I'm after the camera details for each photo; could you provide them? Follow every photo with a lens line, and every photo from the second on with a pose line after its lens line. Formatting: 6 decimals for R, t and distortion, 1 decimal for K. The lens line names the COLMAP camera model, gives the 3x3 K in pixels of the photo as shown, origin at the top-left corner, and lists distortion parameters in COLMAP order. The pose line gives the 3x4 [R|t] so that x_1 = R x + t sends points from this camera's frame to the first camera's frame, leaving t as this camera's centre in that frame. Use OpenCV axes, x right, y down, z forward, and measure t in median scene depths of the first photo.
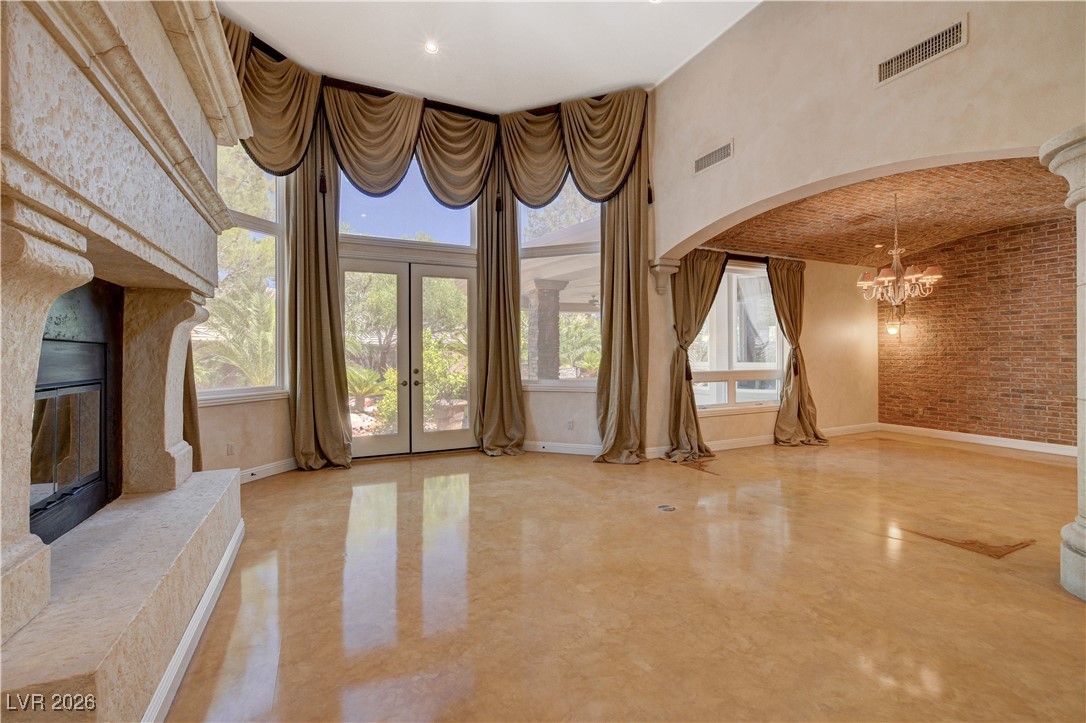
lens RADIAL K [[470.9, 0, 536.6], [0, 470.9, 354.1], [0, 0, 1]] dist [-0.012012, 0.003068]
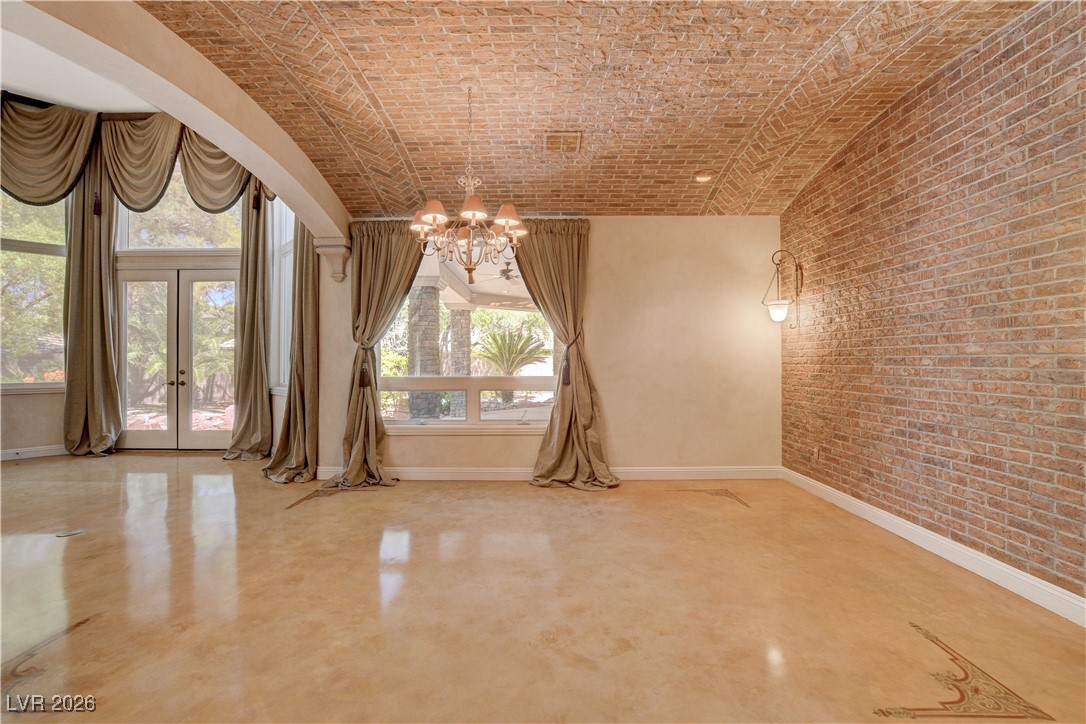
lens RADIAL K [[470.9, 0, 539.3], [0, 470.9, 359.6], [0, 0, 1]] dist [-0.012012, 0.003068]
pose [[0.902795, -0.000685, -0.430071, 0.879365], [-0.001015, 0.999993, -0.003724, 0.011274], [0.430070, 0.003799, 0.902788, 0.378957]]
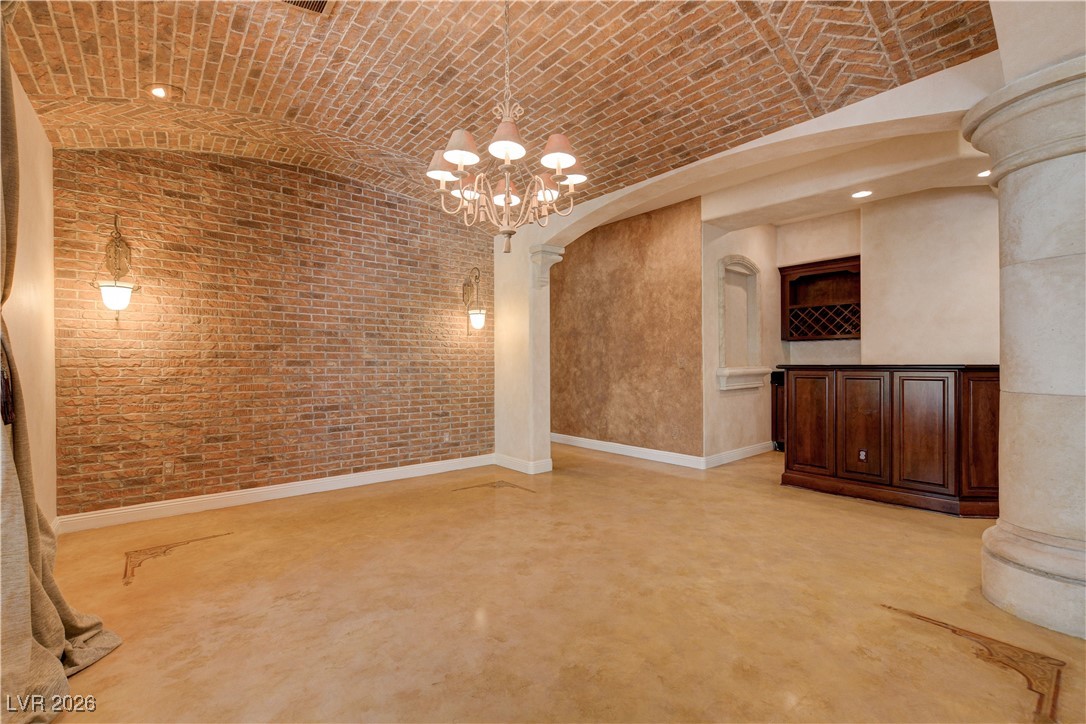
lens RADIAL K [[470.9, 0, 548.0], [0, 470.9, 365.5], [0, 0, 1]] dist [-0.012012, 0.003068]
pose [[-0.259659, 0.003448, 0.965694, 0.261644], [0.006464, 0.999977, -0.001832, 0.017713], [-0.965679, 0.005766, -0.259675, 0.848440]]
